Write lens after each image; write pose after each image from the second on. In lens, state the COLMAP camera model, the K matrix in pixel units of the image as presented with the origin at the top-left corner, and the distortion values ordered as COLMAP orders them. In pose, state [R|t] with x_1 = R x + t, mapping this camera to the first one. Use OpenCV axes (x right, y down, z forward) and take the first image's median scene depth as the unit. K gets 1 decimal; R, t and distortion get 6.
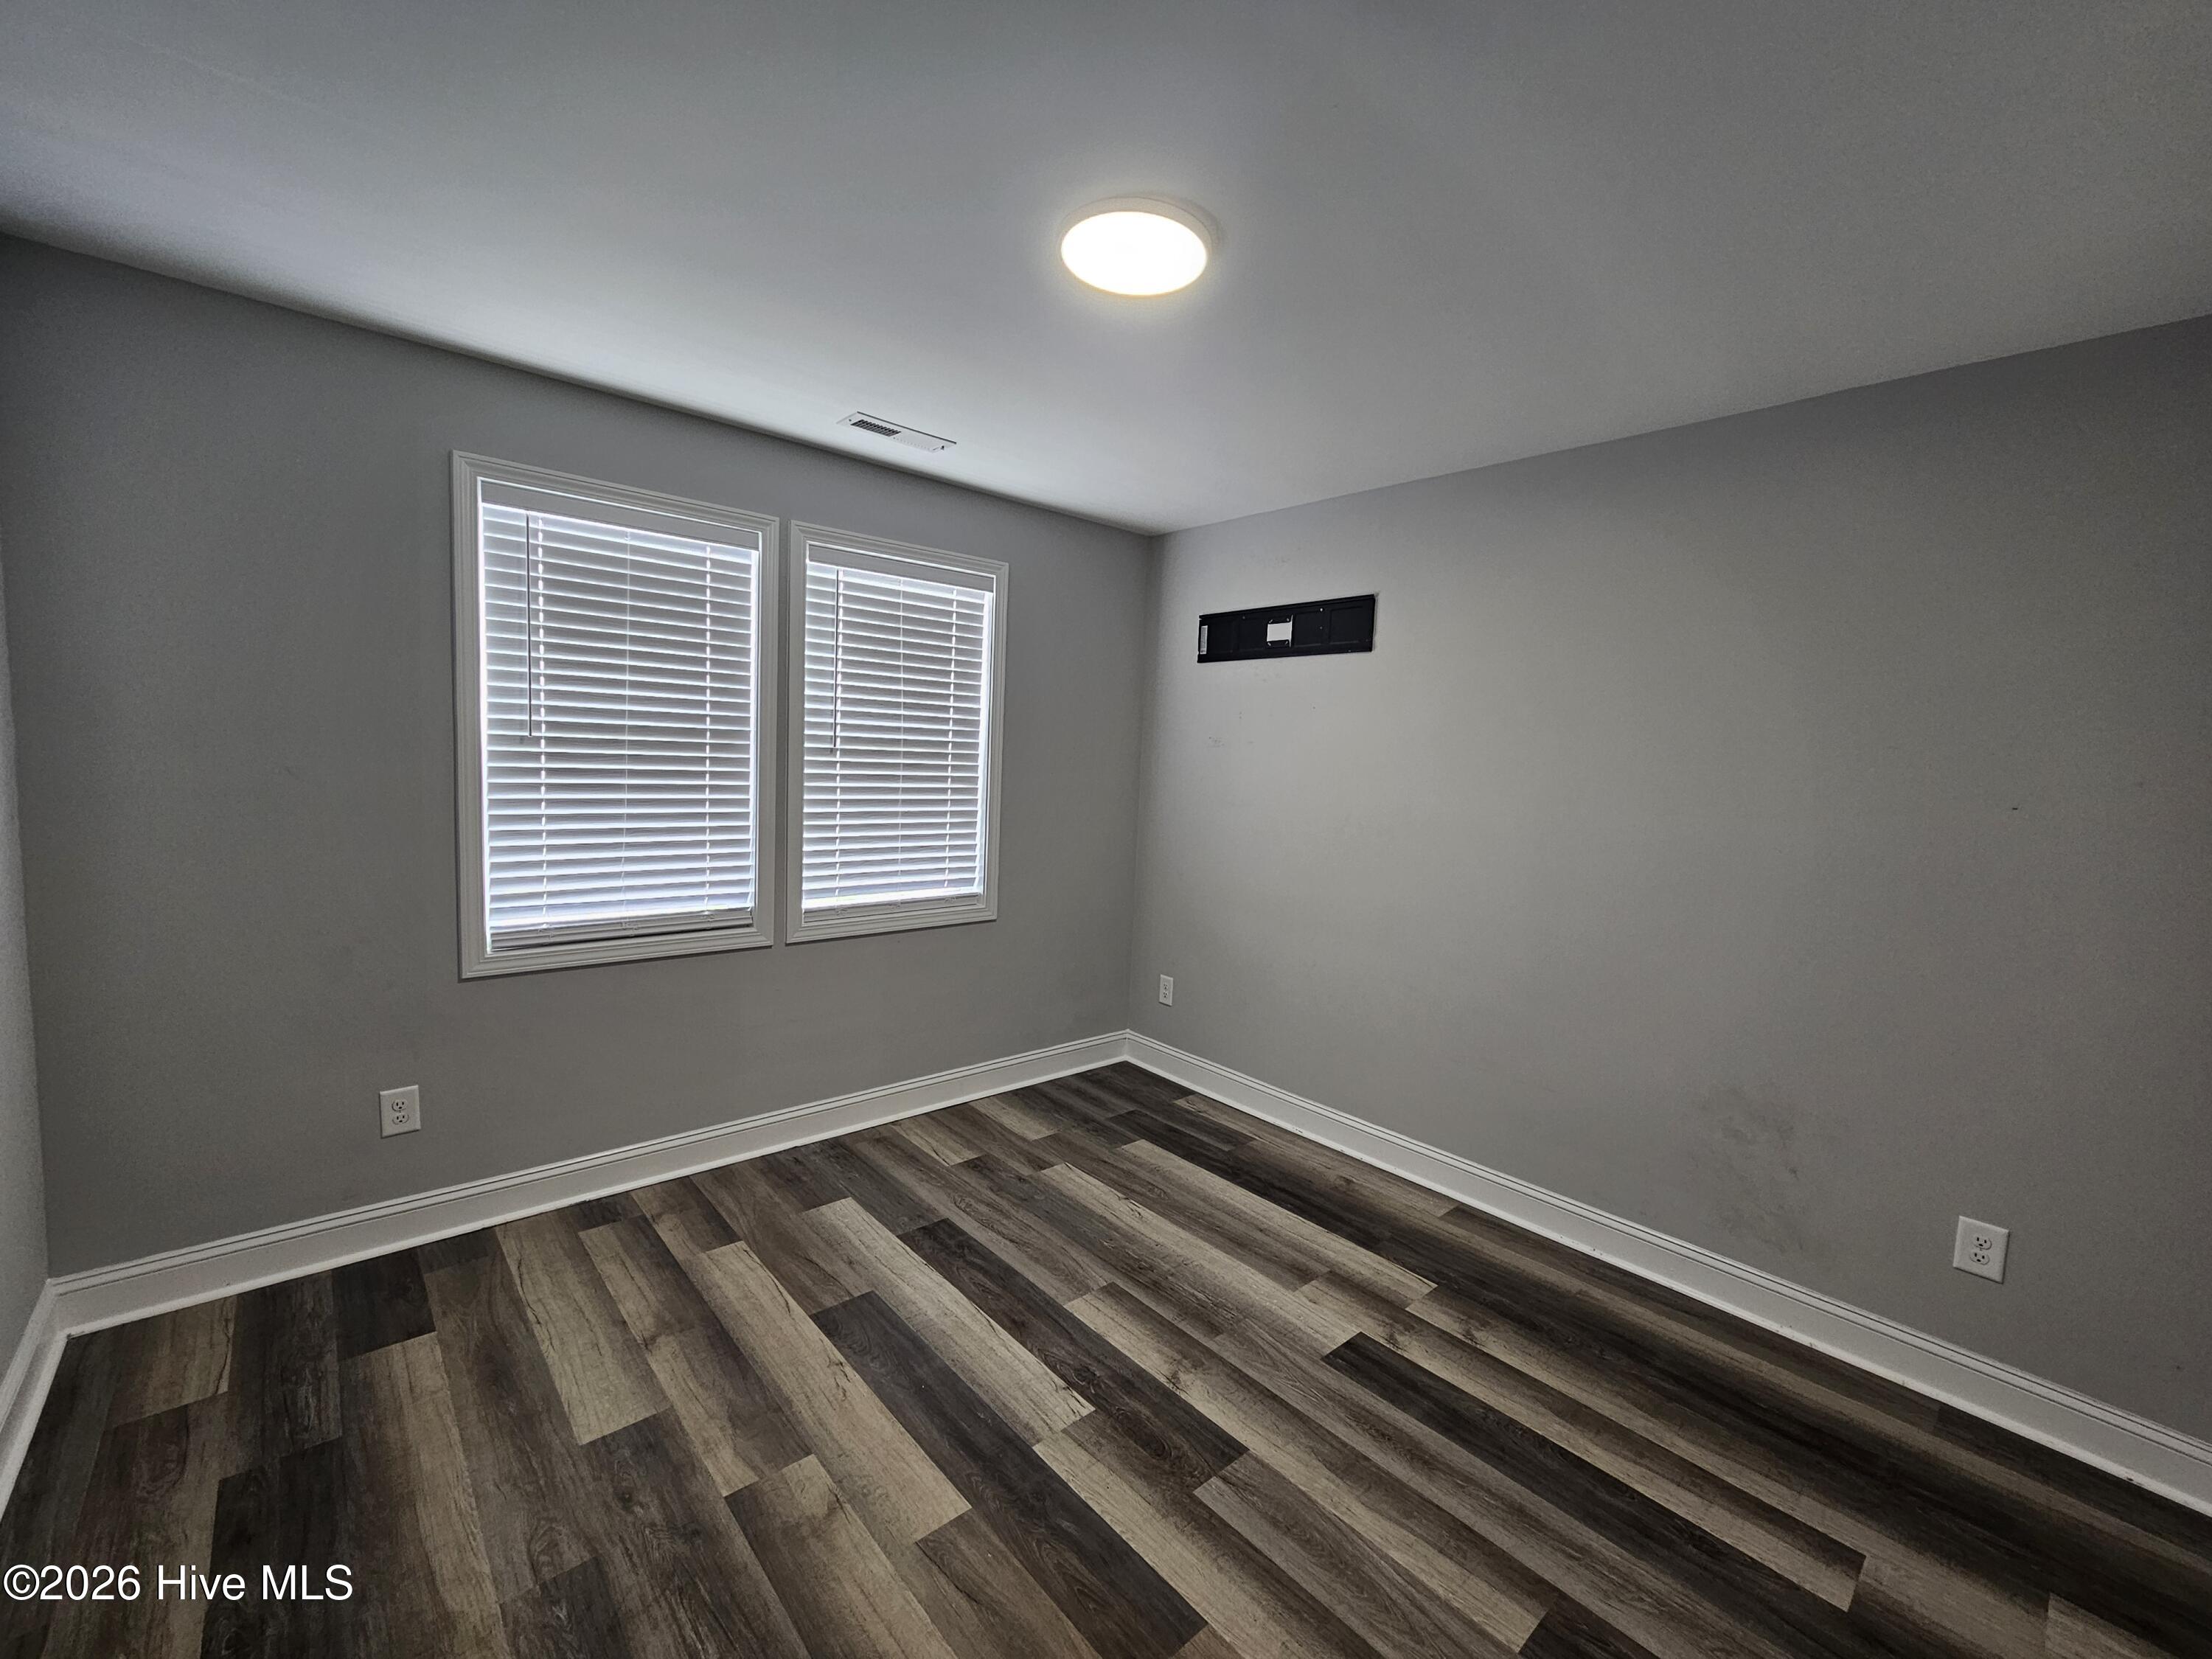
lens RADIAL K [[909.3, 0, 1112.9], [0, 909.3, 827.6], [0, 0, 1]] dist [0.001465, 0.000043]
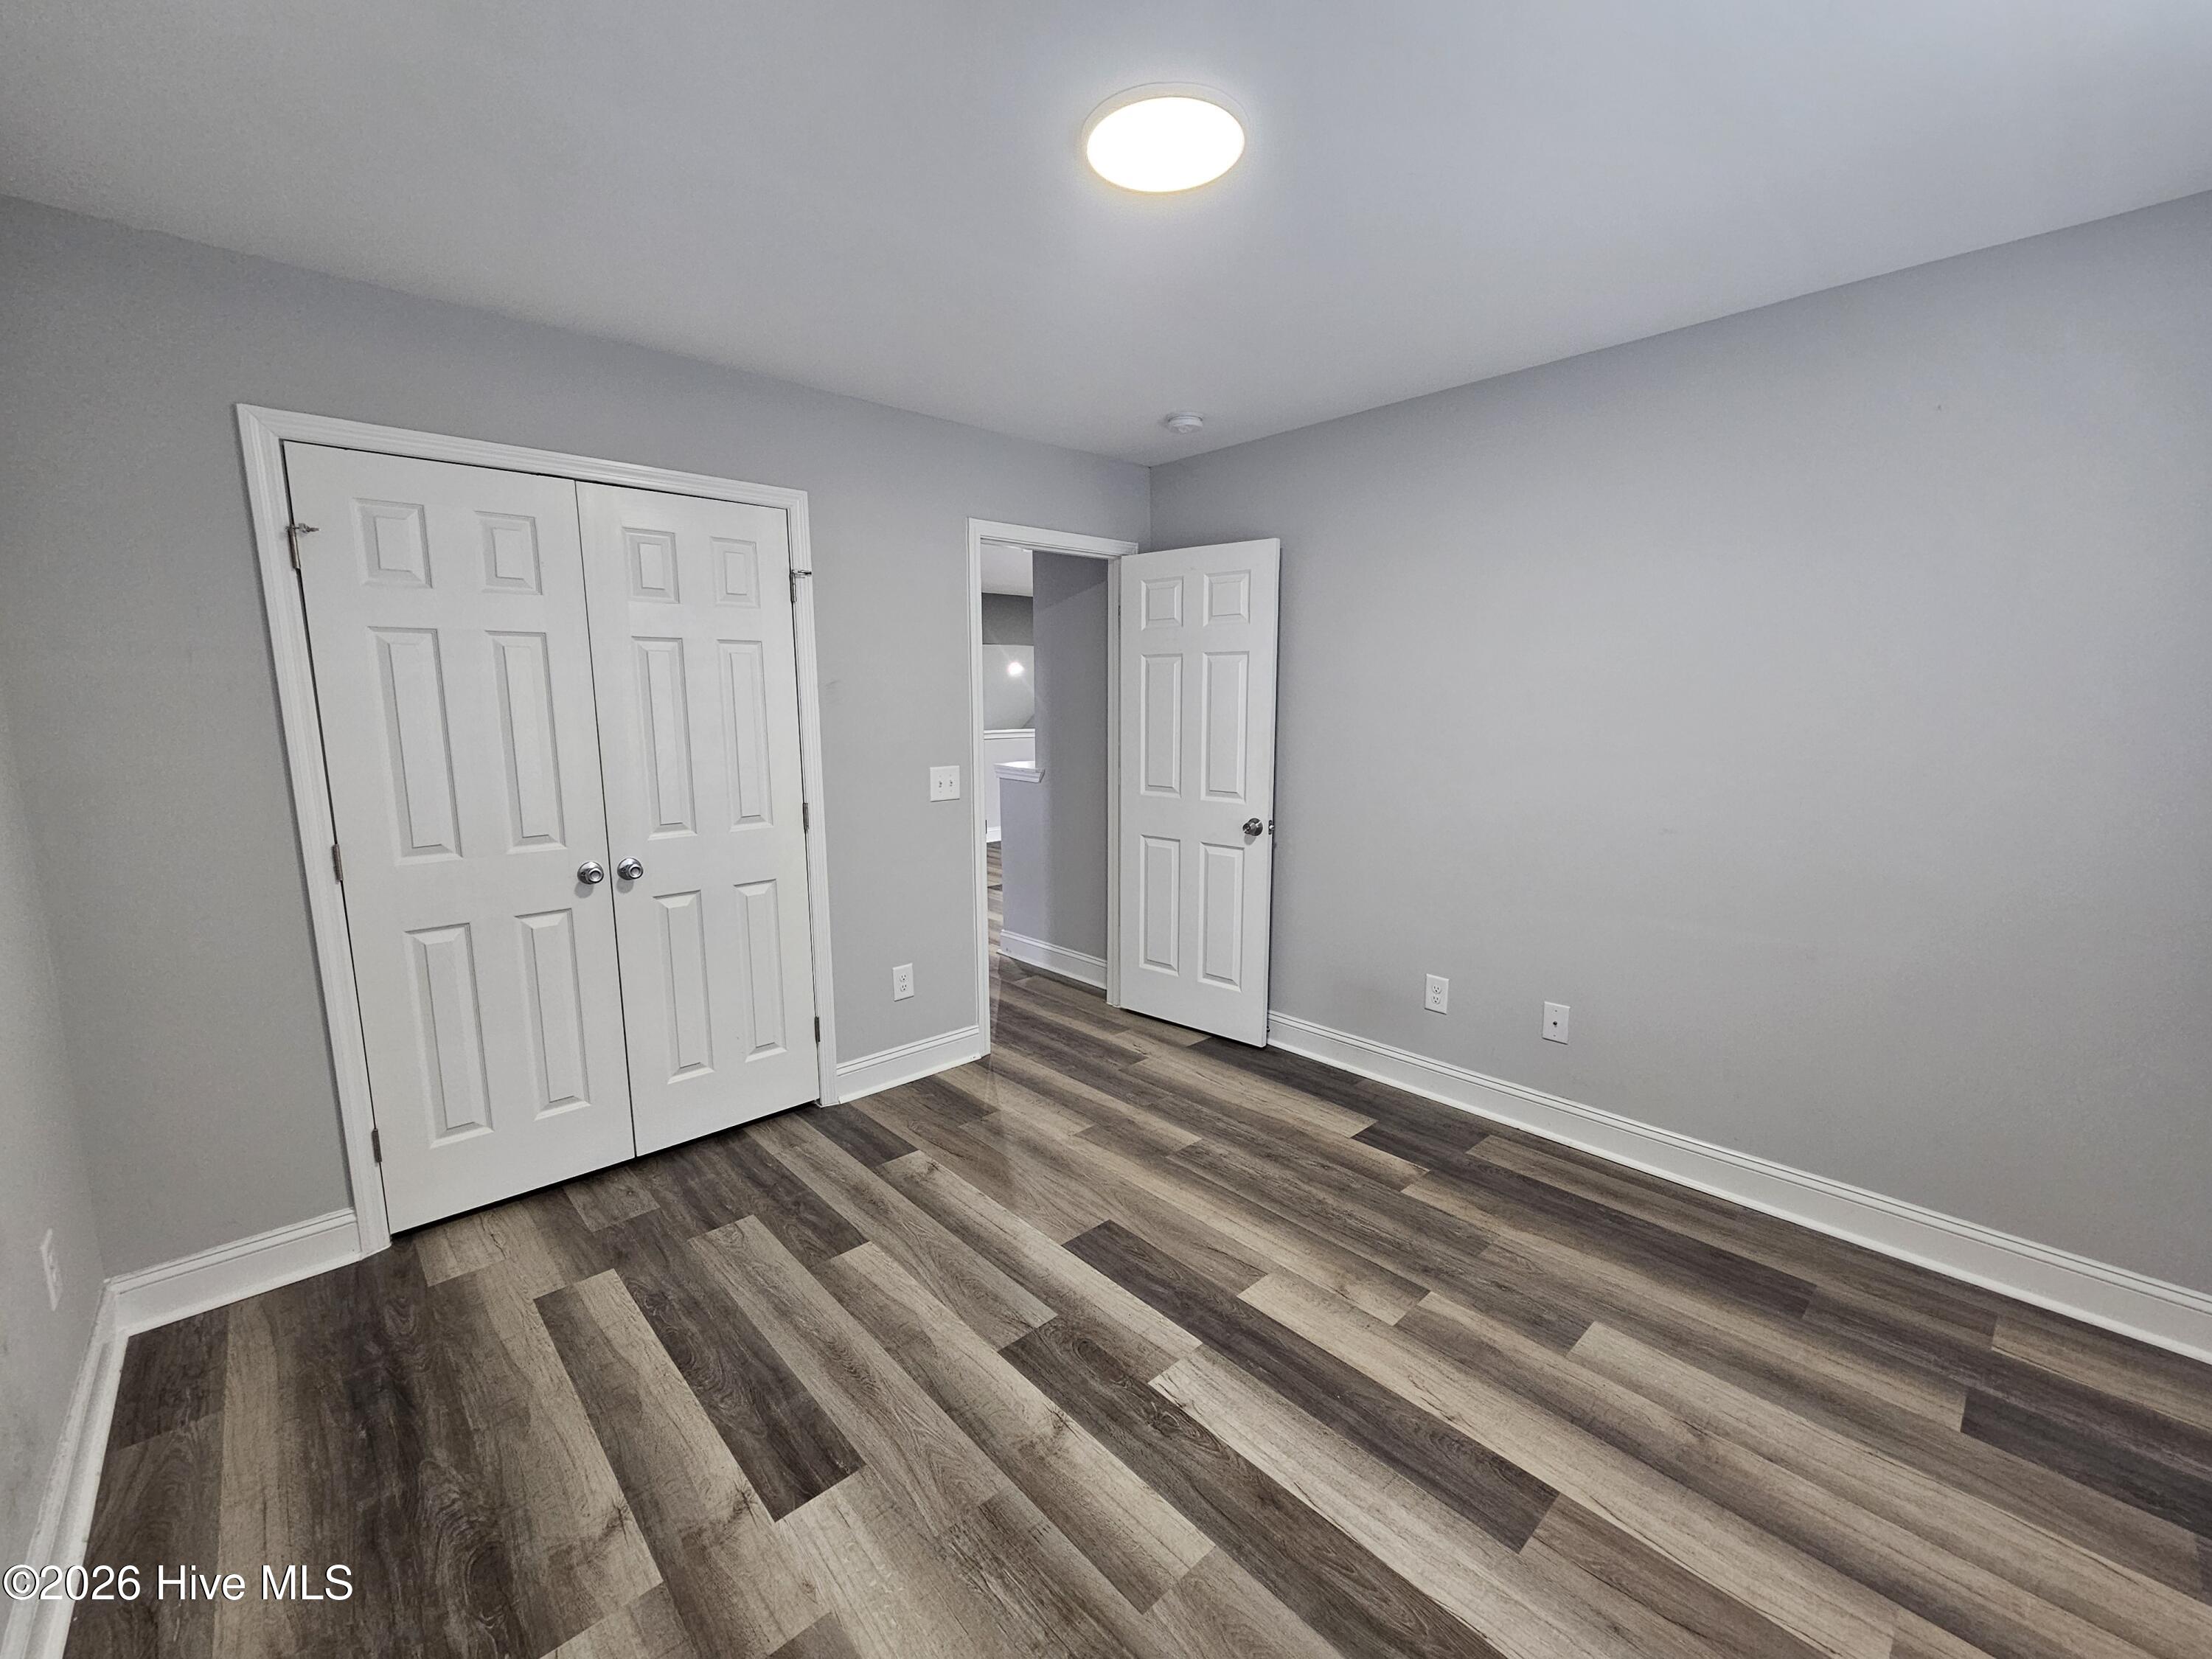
lens RADIAL K [[909.3, 0, 1112.9], [0, 909.3, 827.6], [0, 0, 1]] dist [0.001465, 0.000043]
pose [[-0.998886, -0.036269, -0.030185, 0.066691], [-0.042185, 0.973013, 0.226861, -0.139822], [0.021142, 0.227881, -0.973459, 1.788024]]
